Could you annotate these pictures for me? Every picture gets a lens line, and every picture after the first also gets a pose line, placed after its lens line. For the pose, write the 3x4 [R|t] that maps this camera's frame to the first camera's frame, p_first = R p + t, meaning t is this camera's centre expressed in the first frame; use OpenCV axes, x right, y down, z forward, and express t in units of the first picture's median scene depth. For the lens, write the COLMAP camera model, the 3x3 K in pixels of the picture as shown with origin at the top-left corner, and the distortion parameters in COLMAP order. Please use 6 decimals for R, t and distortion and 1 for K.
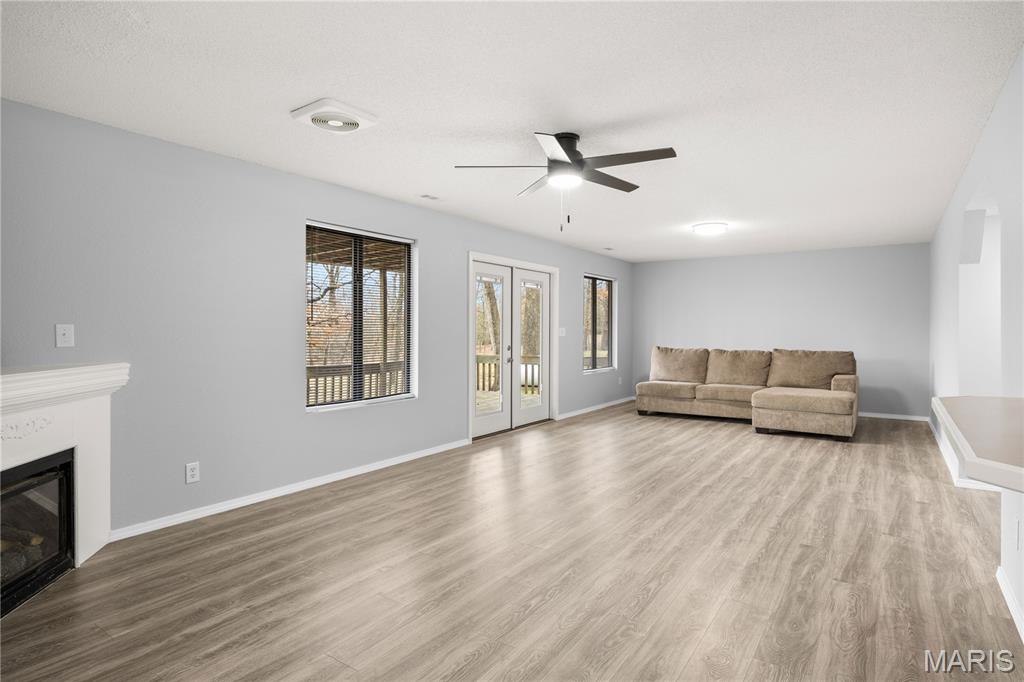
lens RADIAL K [[546.6, 0, 510.3], [0, 546.6, 337.0], [0, 0, 1]] dist [0.001979, 0.000755]
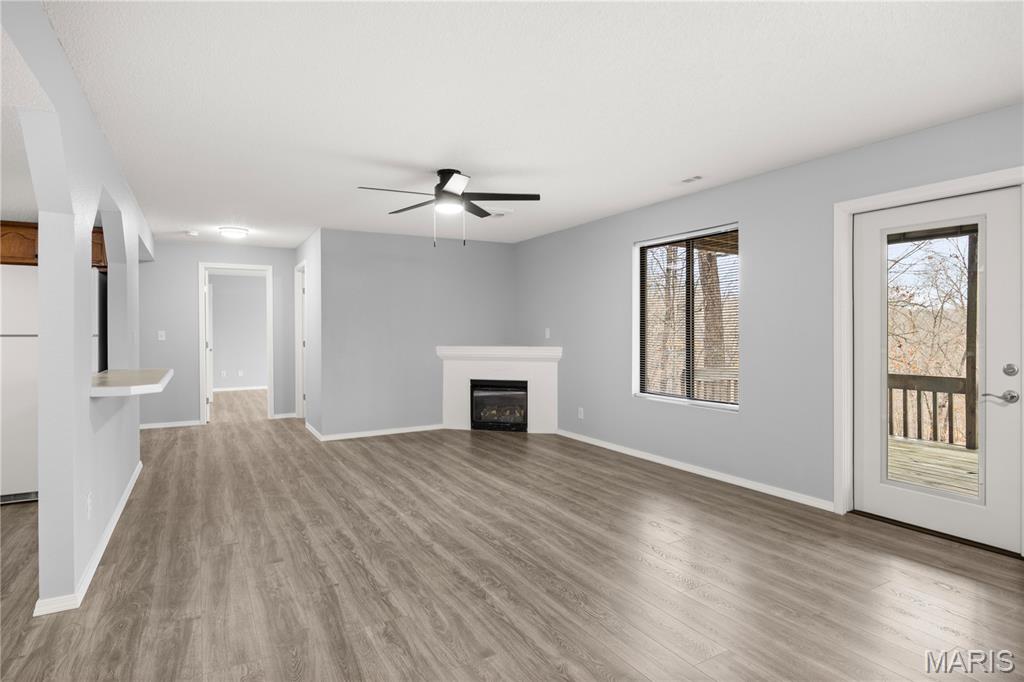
lens RADIAL K [[546.6, 0, 518.1], [0, 546.6, 331.9], [0, 0, 1]] dist [0.001979, 0.000755]
pose [[-0.422606, 0.003946, -0.906305, 1.151669], [-0.006666, 0.999950, 0.007462, -0.022382], [0.906289, 0.009195, -0.422559, 1.675663]]
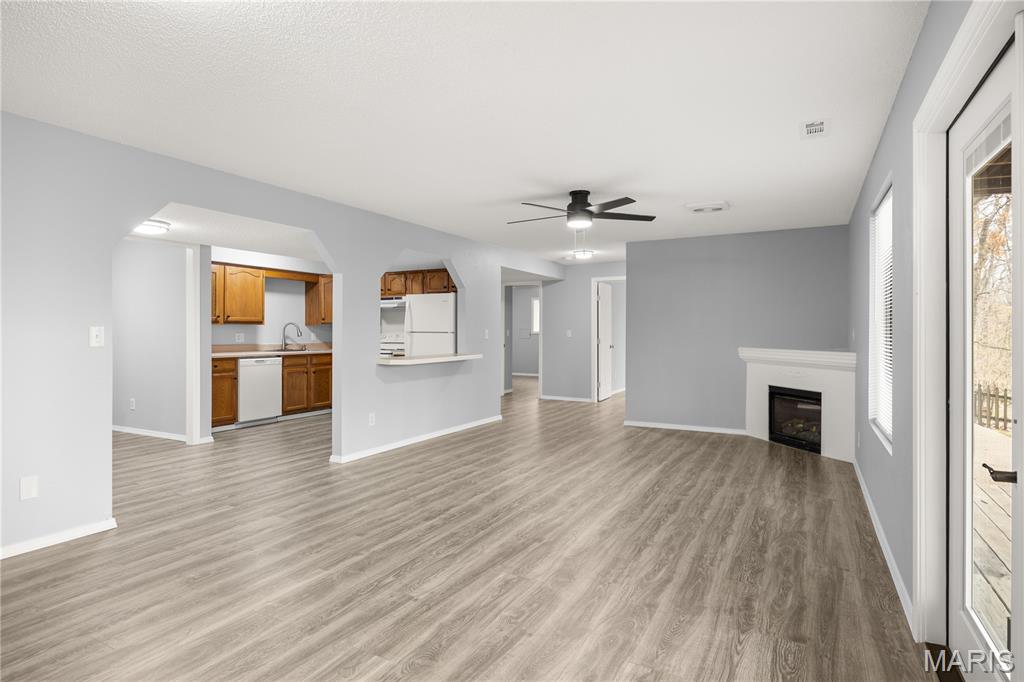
lens RADIAL K [[546.6, 0, 513.3], [0, 546.6, 335.8], [0, 0, 1]] dist [0.001979, 0.000755]
pose [[-0.993786, -0.000902, -0.111302, 0.426806], [-0.003090, 0.999805, 0.019493, -0.028108], [0.111262, 0.019716, -0.993595, 2.395131]]
